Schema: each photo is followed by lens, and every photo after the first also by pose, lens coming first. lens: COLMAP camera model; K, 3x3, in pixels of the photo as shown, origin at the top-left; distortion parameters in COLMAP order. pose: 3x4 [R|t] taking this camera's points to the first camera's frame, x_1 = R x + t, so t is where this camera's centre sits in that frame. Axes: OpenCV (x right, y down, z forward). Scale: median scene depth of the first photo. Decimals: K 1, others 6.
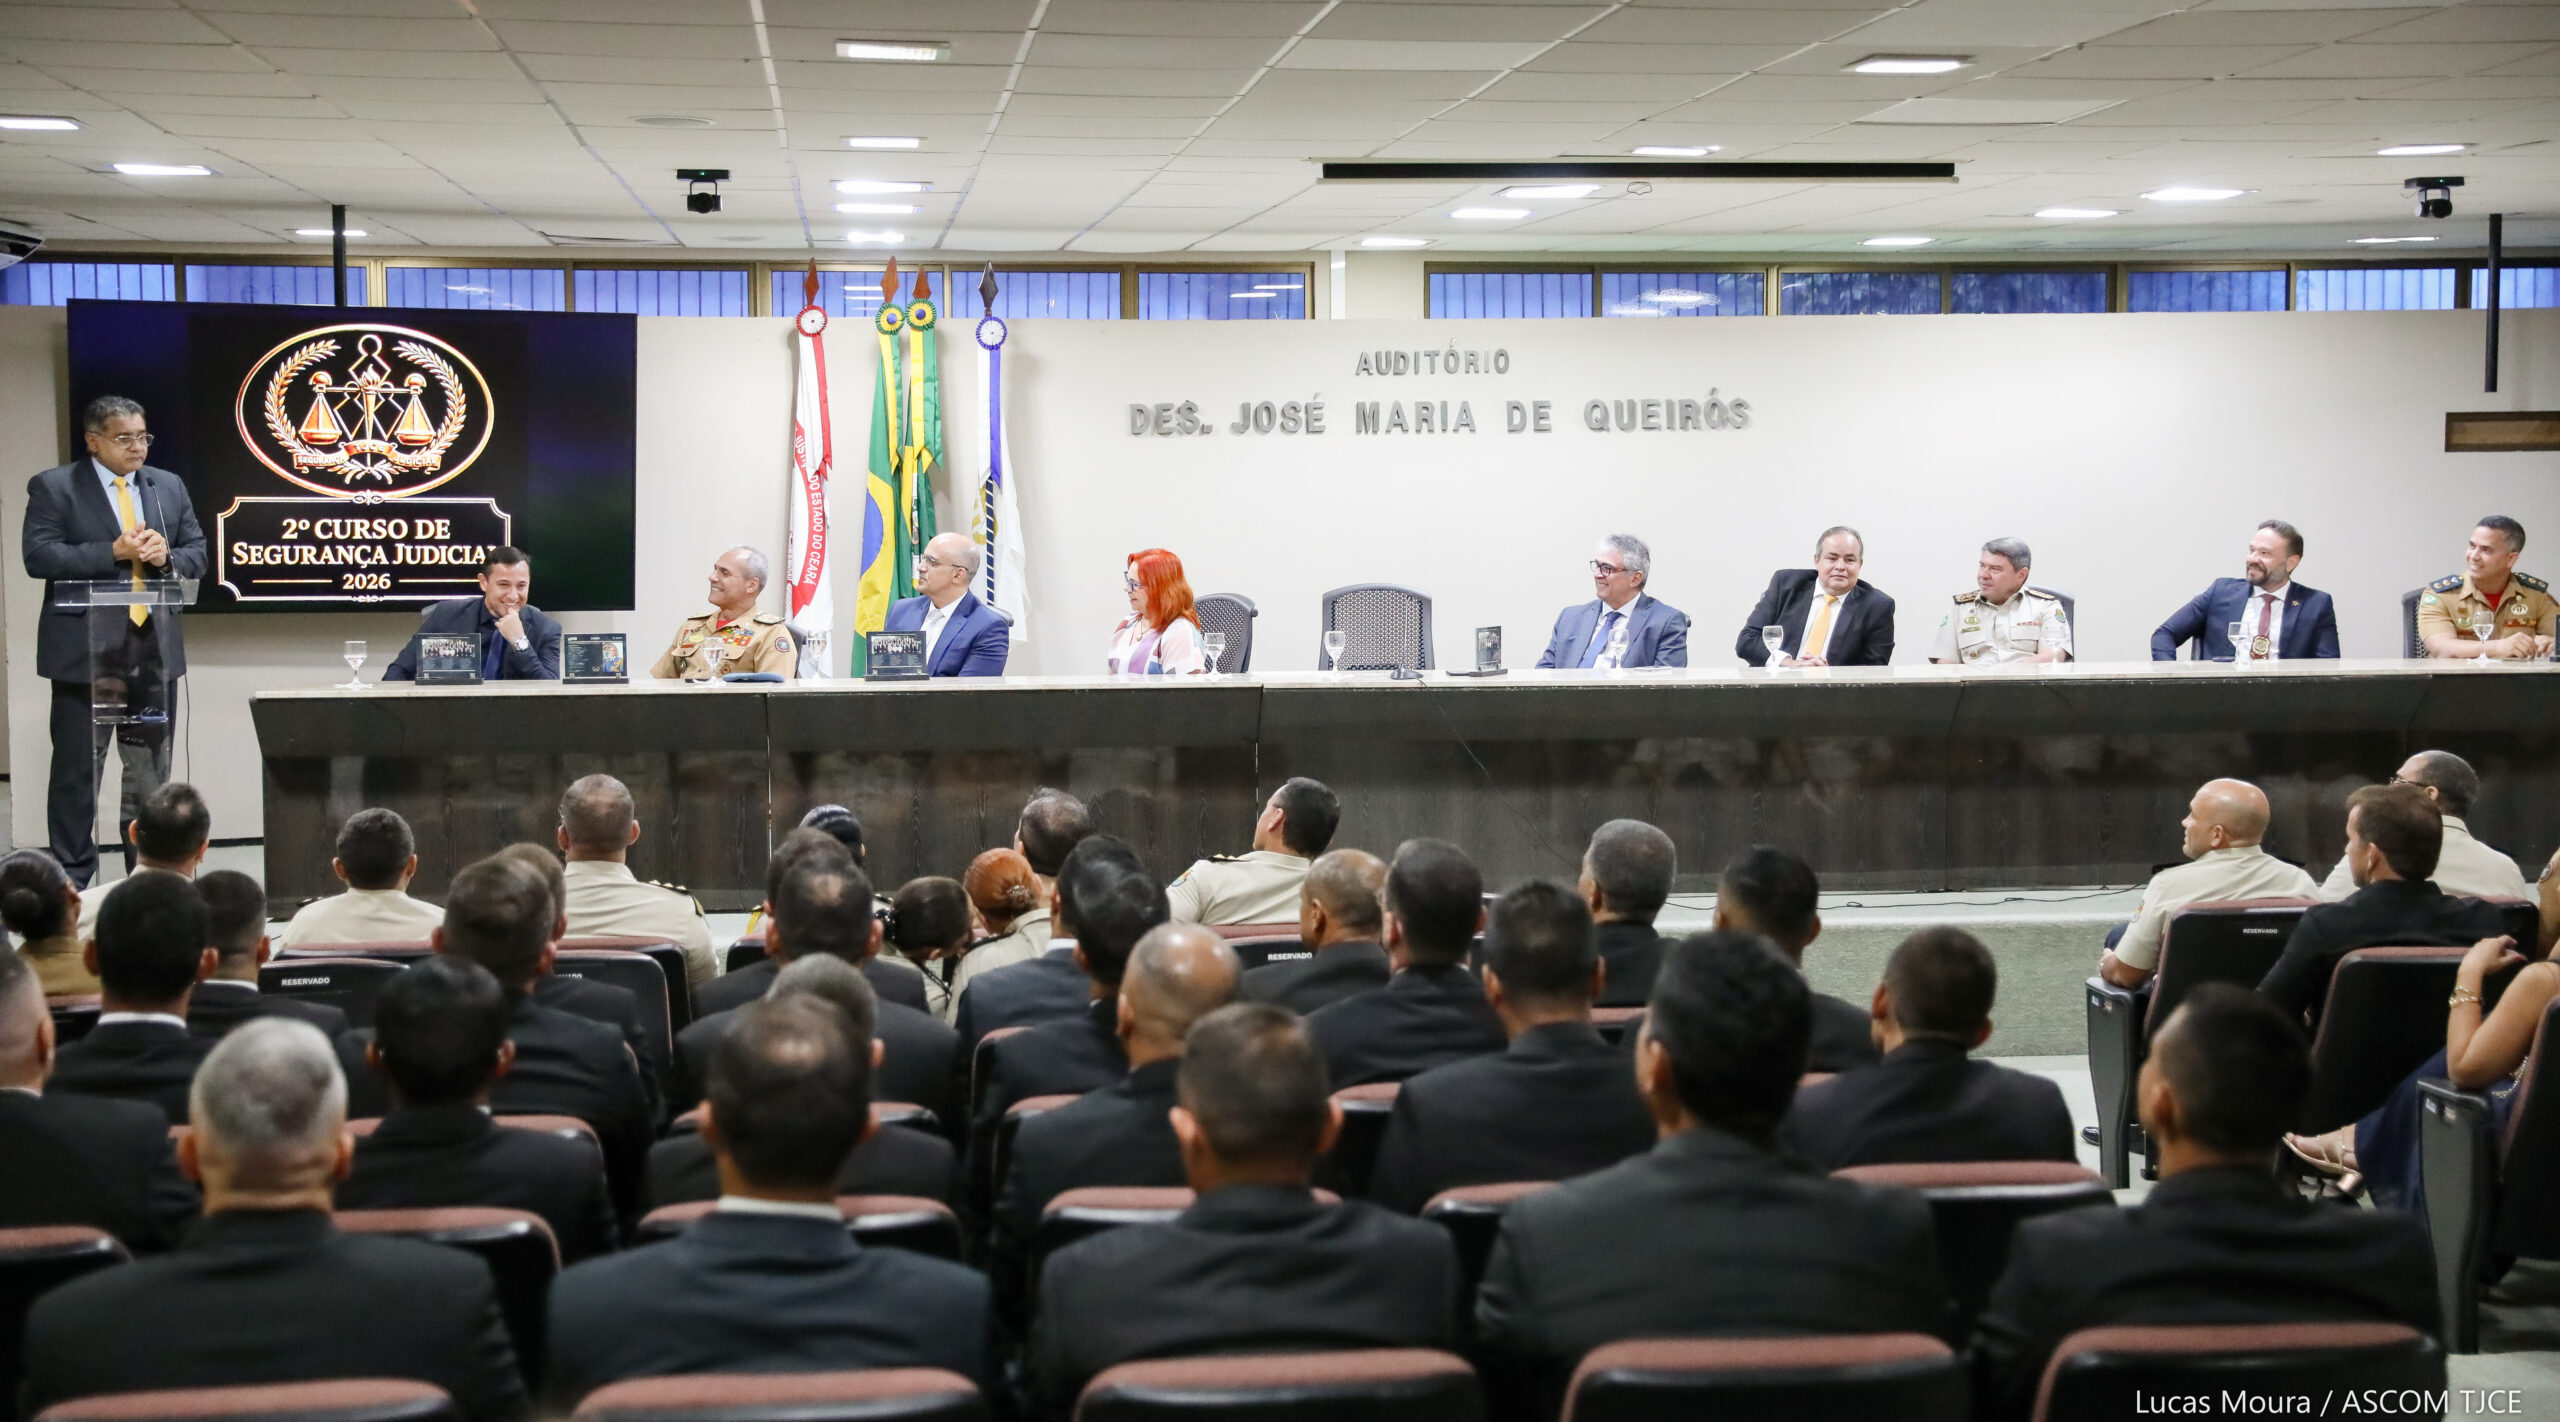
lens RADIAL K [[3323.4, 0, 1280.0], [0, 3323.4, 711.0], [0, 0, 1]] dist [0.076008, 0.058510]
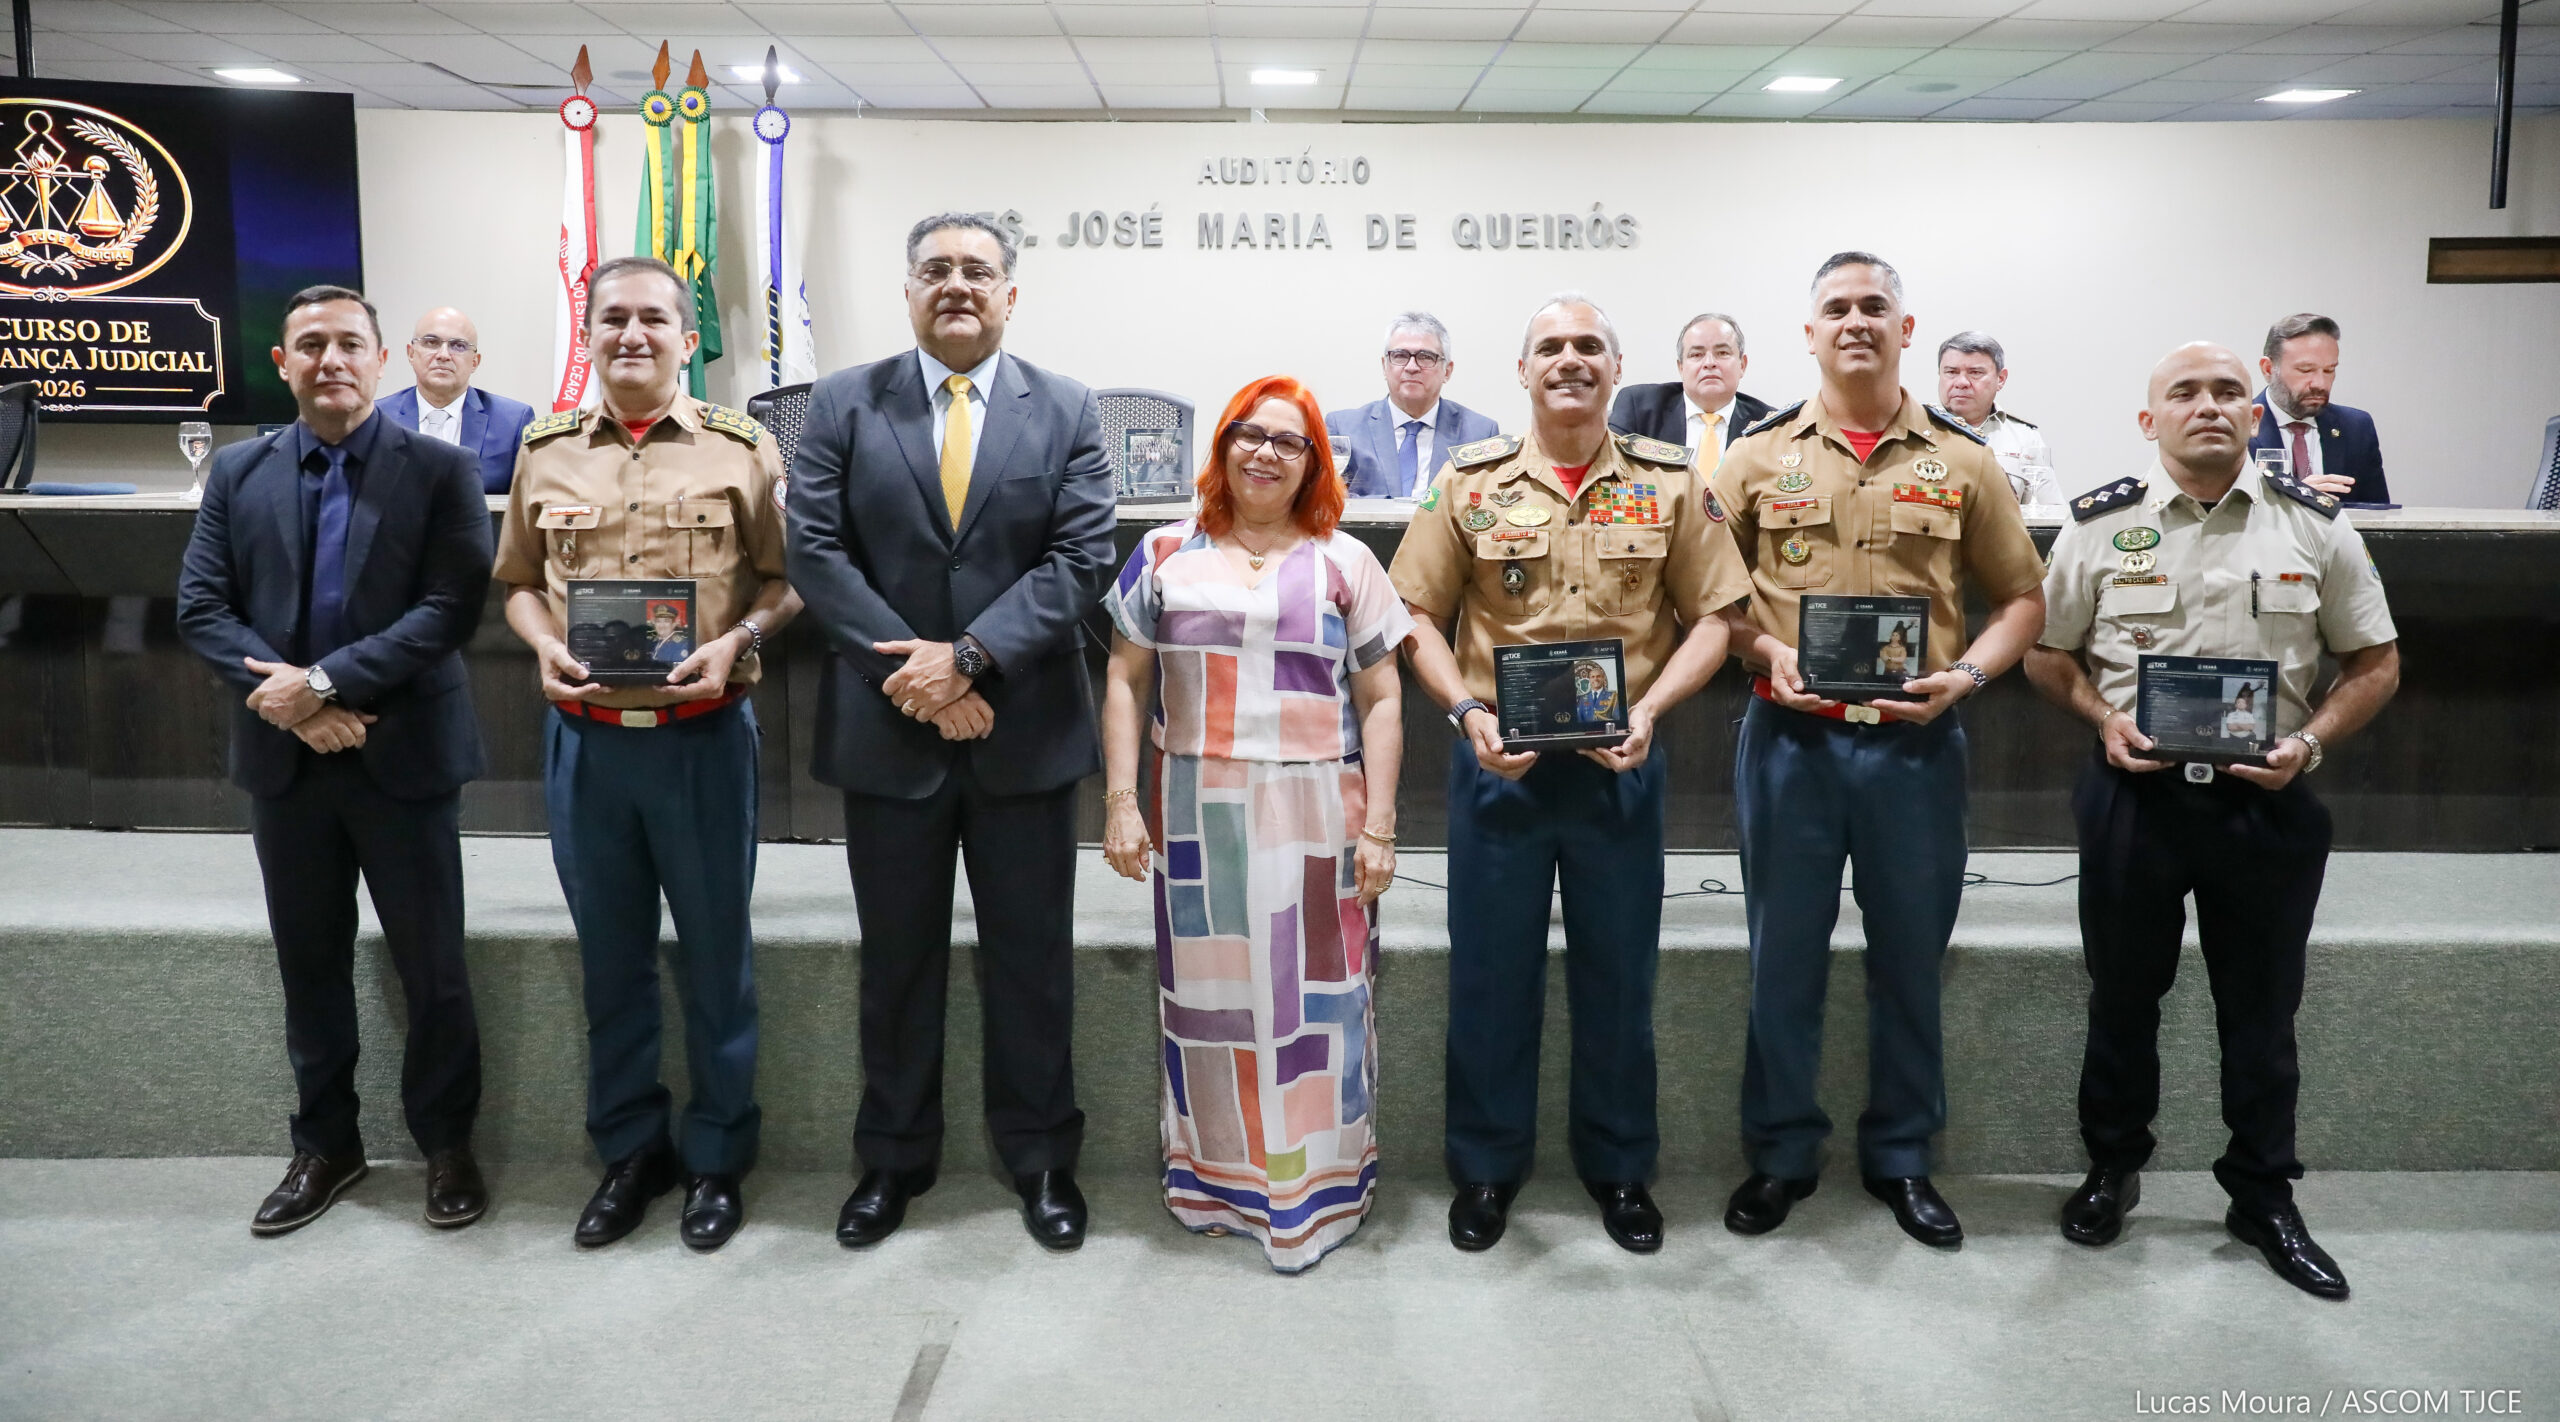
lens RADIAL K [[1765.7, 0, 1295.9], [0, 1765.7, 584.8], [0, 0, 1]] dist [-0.109887, 0.085325]
pose [[0.994081, 0.022693, -0.106242, 0.112452], [-0.020943, 0.999626, 0.017562, -0.000520], [0.106601, -0.015233, 0.994185, 0.573362]]
